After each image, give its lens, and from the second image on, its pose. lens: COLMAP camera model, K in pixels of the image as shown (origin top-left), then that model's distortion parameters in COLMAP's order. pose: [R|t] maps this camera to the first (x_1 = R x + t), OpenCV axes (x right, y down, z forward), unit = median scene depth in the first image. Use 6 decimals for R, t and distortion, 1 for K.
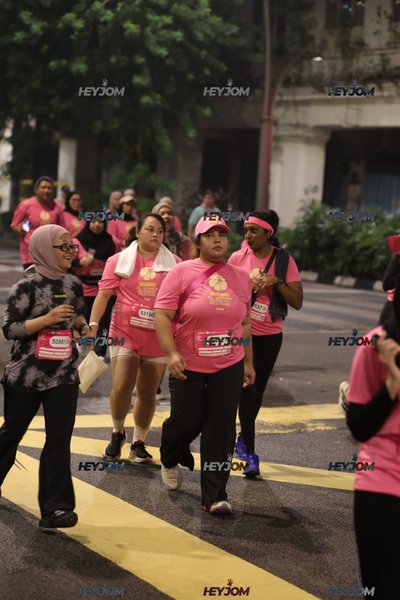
lens RADIAL K [[1456.0, 0, 197.3], [0, 1456.0, 269.3], [0, 0, 1]] dist [0.143861, 0.212372]
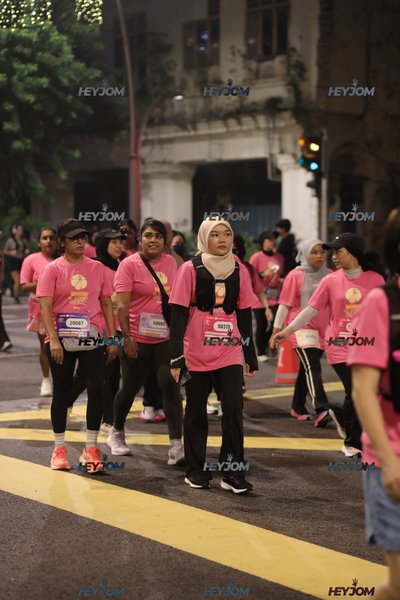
lens RADIAL K [[1599.5, 0, 200.0], [0, 1599.5, 300.0], [0, 0, 1]] dist [0.145105, 0.050686]
pose [[0.994322, -0.062230, 0.086324, -0.010893], [0.065092, 0.997406, -0.030739, 0.037093], [-0.084187, 0.036183, 0.995793, -0.143126]]
